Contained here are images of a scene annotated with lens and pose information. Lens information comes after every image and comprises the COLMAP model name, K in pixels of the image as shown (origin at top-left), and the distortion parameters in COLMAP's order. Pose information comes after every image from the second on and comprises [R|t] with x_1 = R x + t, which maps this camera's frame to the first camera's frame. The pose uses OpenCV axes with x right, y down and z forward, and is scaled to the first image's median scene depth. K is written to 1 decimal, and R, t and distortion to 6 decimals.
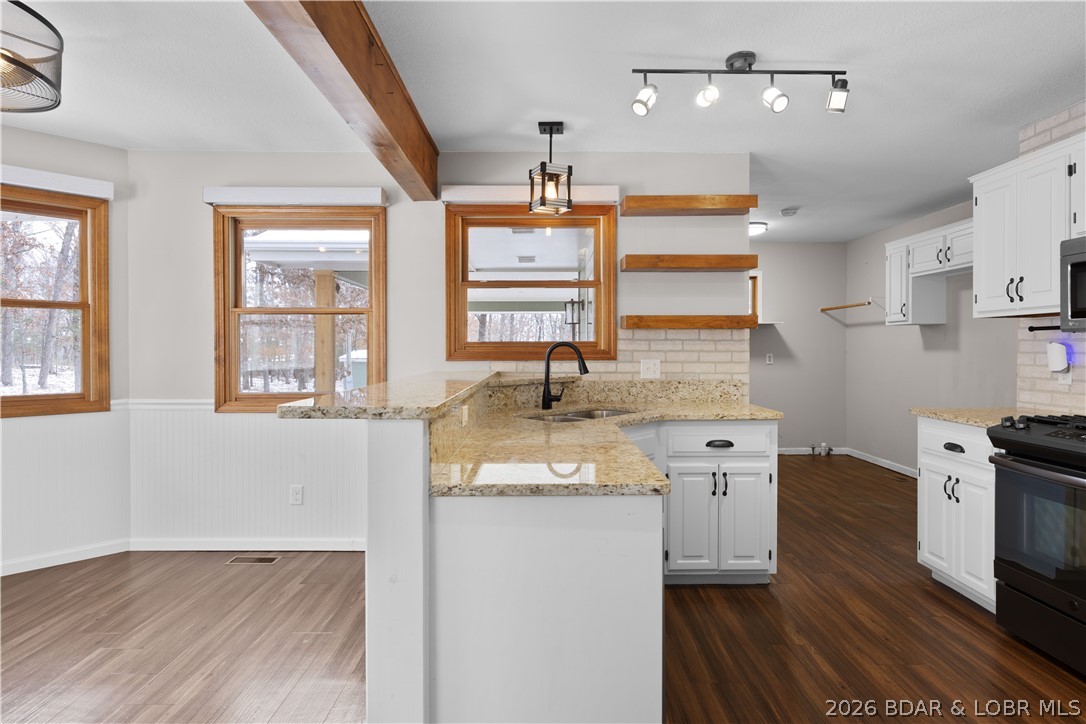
lens RADIAL K [[569.3, 0, 546.6], [0, 569.3, 355.3], [0, 0, 1]] dist [-0.006253, -0.002113]
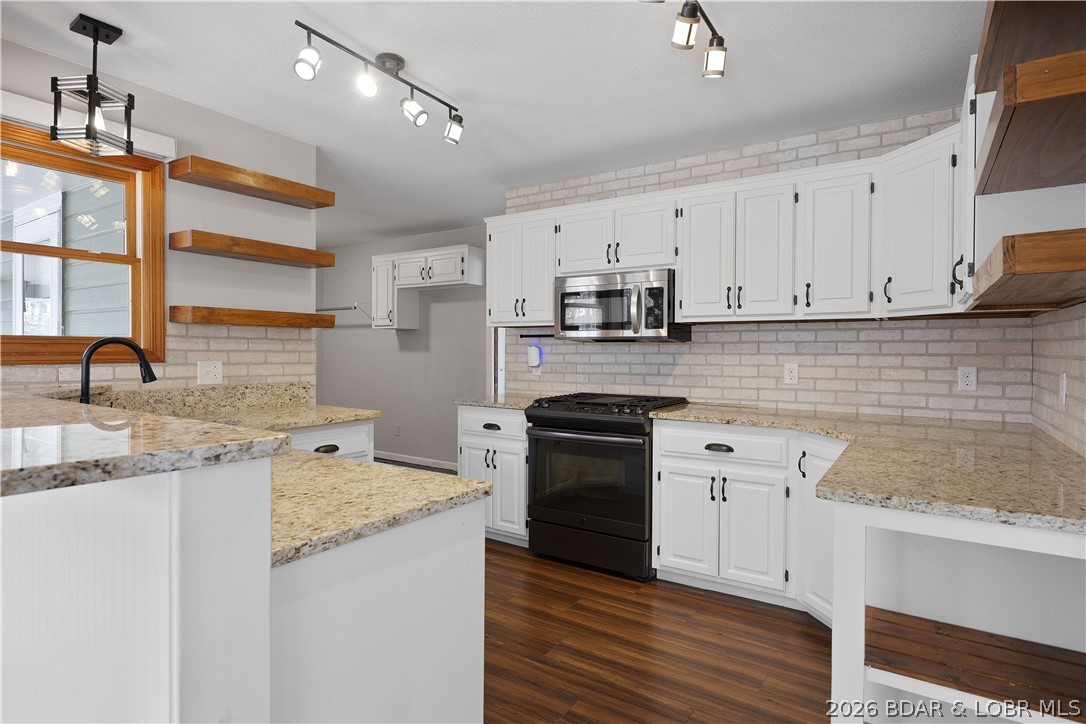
lens RADIAL K [[569.3, 0, 531.2], [0, 569.3, 361.4], [0, 0, 1]] dist [-0.006253, -0.002113]
pose [[0.567998, -0.011376, 0.822951, -0.228667], [0.001724, 0.999919, 0.012633, -0.001841], [-0.823028, -0.005756, 0.567972, 0.146191]]
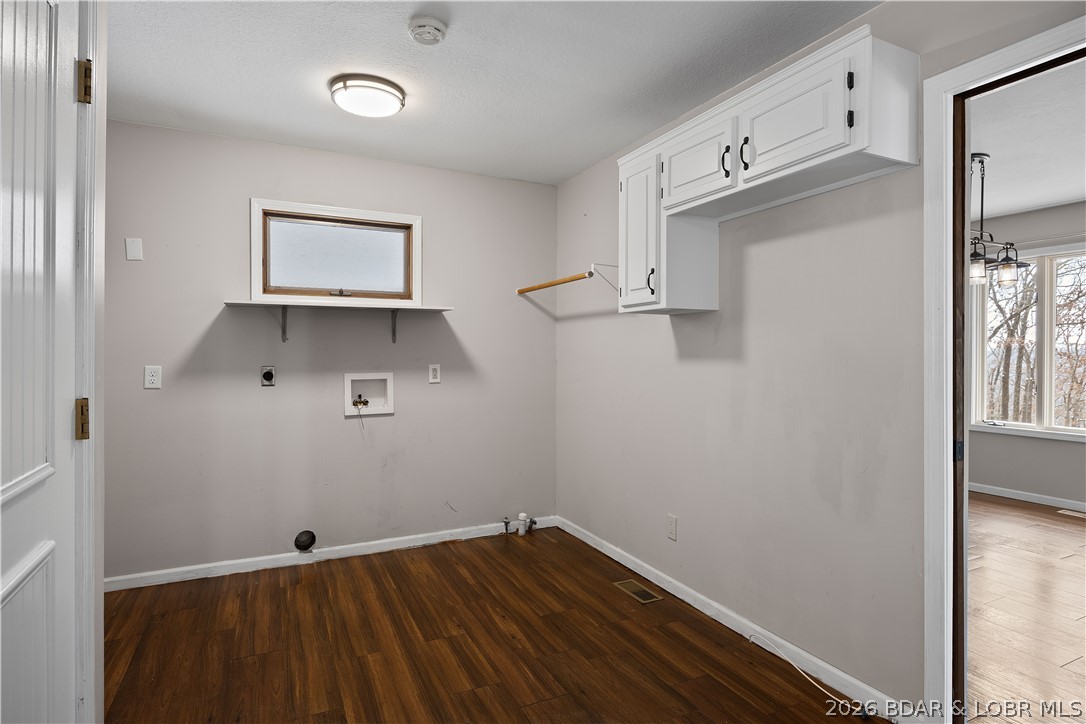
lens RADIAL K [[569.3, 0, 542.1], [0, 569.3, 357.0], [0, 0, 1]] dist [-0.006253, -0.002113]
pose [[0.901203, 0.006075, 0.433356, 0.446340], [-0.001135, 0.999931, -0.011656, -0.007396], [-0.433397, 0.010012, 0.901148, 0.815354]]
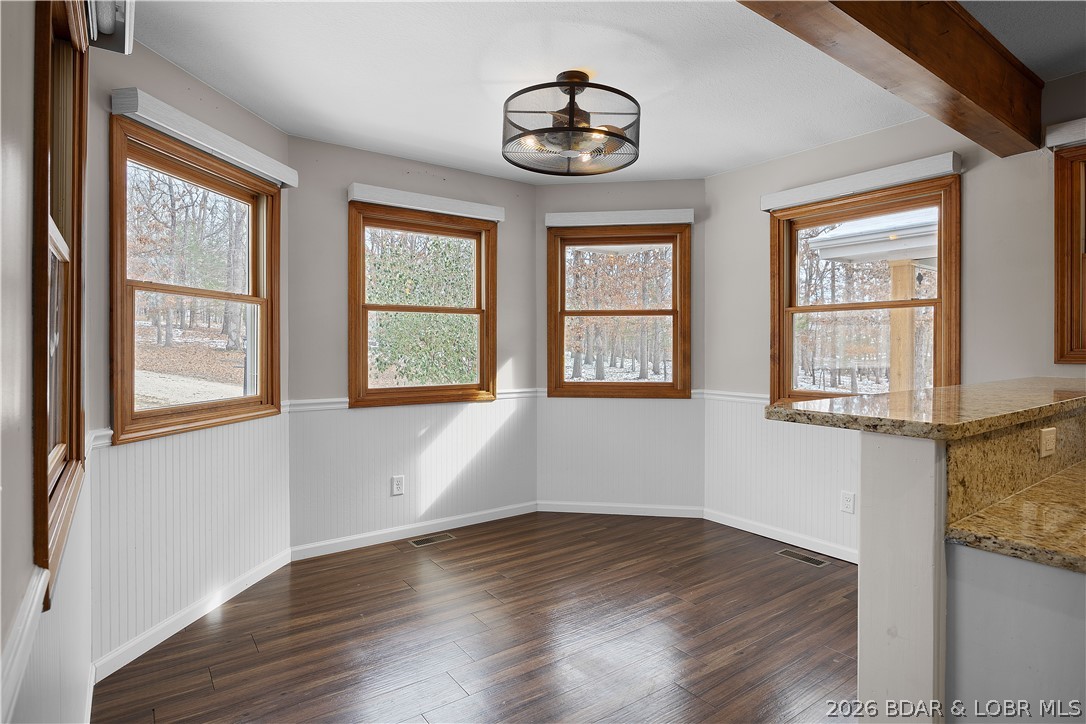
lens RADIAL K [[569.3, 0, 540.9], [0, 569.3, 350.3], [0, 0, 1]] dist [-0.006253, -0.002113]
pose [[0.582377, 0.004828, -0.812905, 0.036941], [-0.009182, 0.999958, -0.000640, -0.000950], [0.812867, 0.007837, 0.582397, 0.046096]]
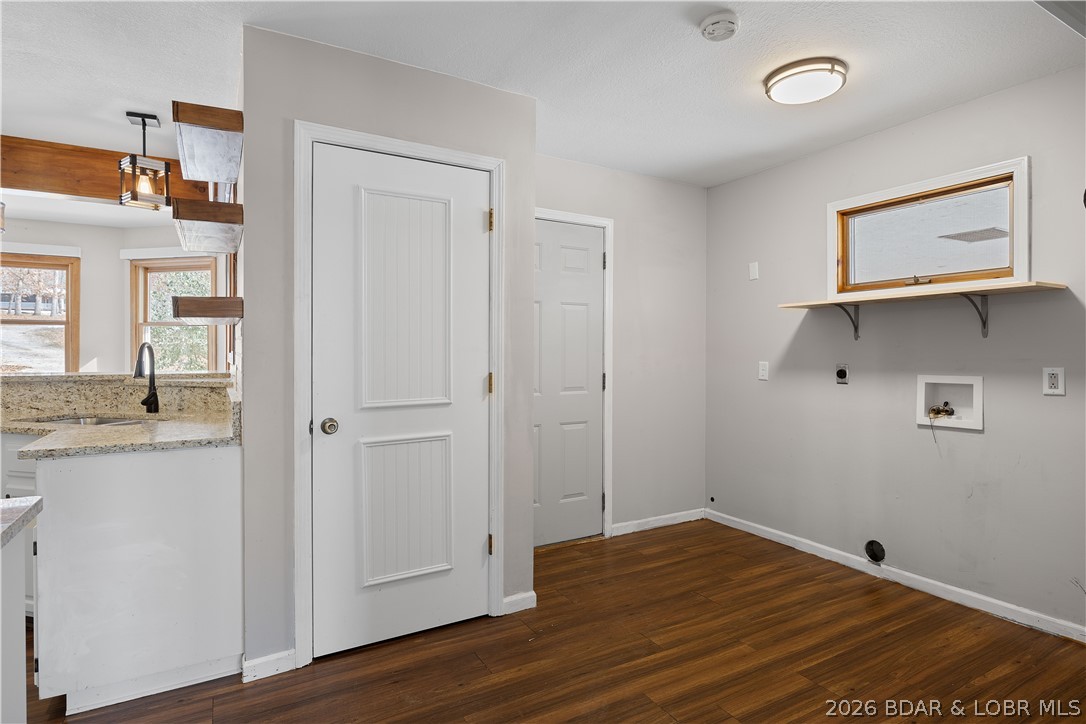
lens RADIAL K [[569.3, 0, 543.1], [0, 569.3, 355.9], [0, 0, 1]] dist [-0.006253, -0.002113]
pose [[0.488222, 0.011728, -0.872641, 0.818281], [-0.012360, 0.999902, 0.006523, -0.013257], [0.872632, 0.007601, 0.488320, 0.905062]]
